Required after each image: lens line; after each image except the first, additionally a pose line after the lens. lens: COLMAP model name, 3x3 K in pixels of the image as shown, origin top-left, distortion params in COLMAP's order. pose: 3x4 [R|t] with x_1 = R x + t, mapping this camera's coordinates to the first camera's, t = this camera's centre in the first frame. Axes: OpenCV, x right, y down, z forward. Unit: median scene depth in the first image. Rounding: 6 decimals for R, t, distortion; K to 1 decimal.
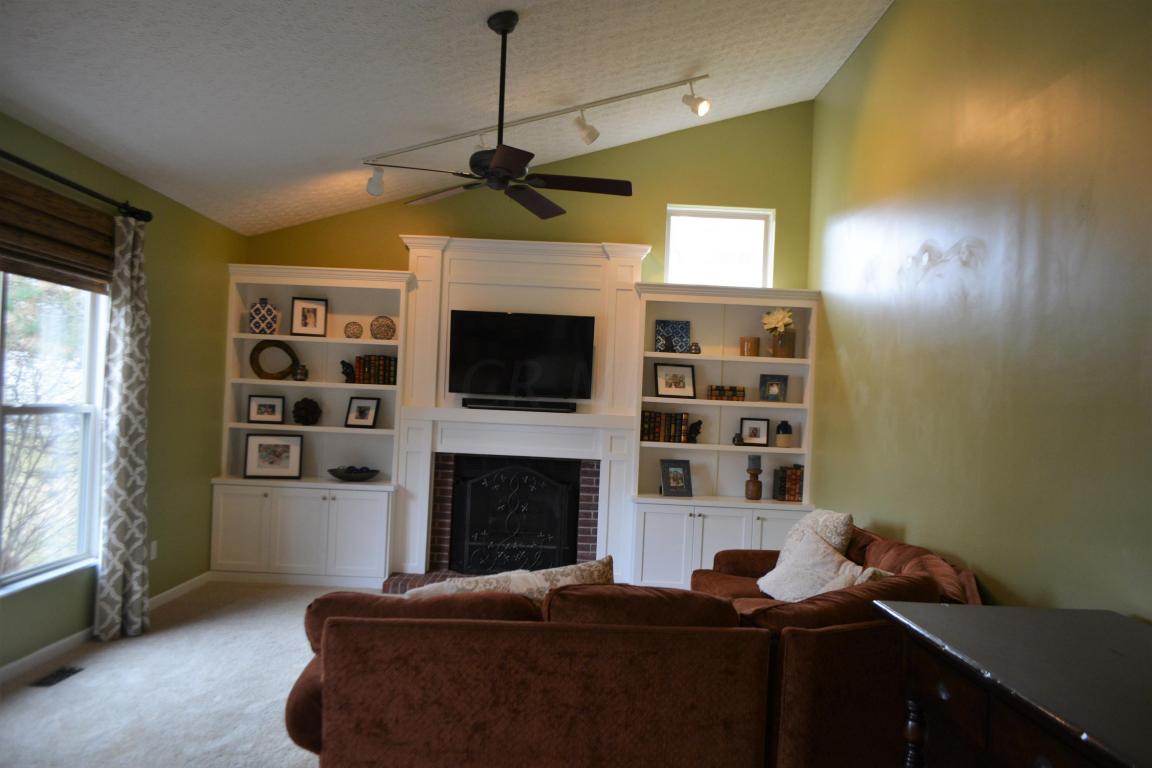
lens RADIAL K [[917.5, 0, 568.2], [0, 917.5, 389.0], [0, 0, 1]] dist [0.005228, 0.001634]
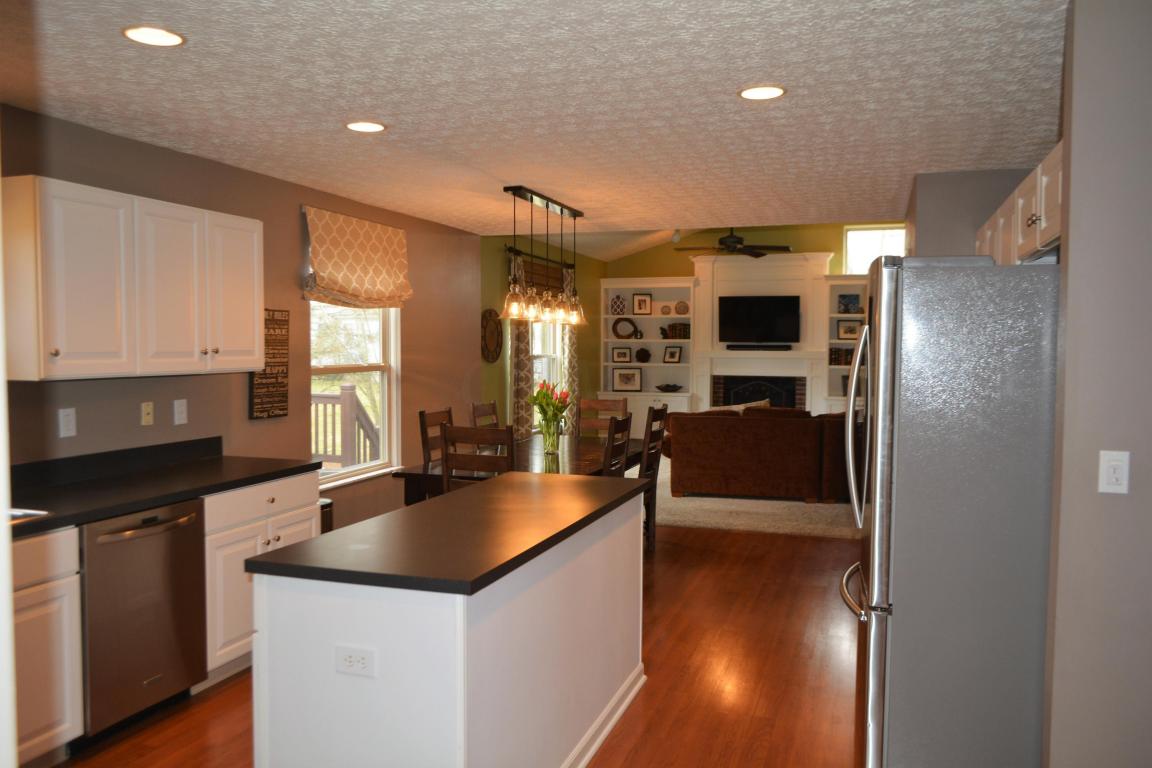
lens RADIAL K [[917.5, 0, 568.6], [0, 917.5, 386.8], [0, 0, 1]] dist [0.005228, 0.001634]
pose [[0.949563, -0.025303, -0.312555, 0.151774], [0.041791, 0.998059, 0.046166, -0.004042], [0.310780, -0.056900, 0.948777, -0.815518]]
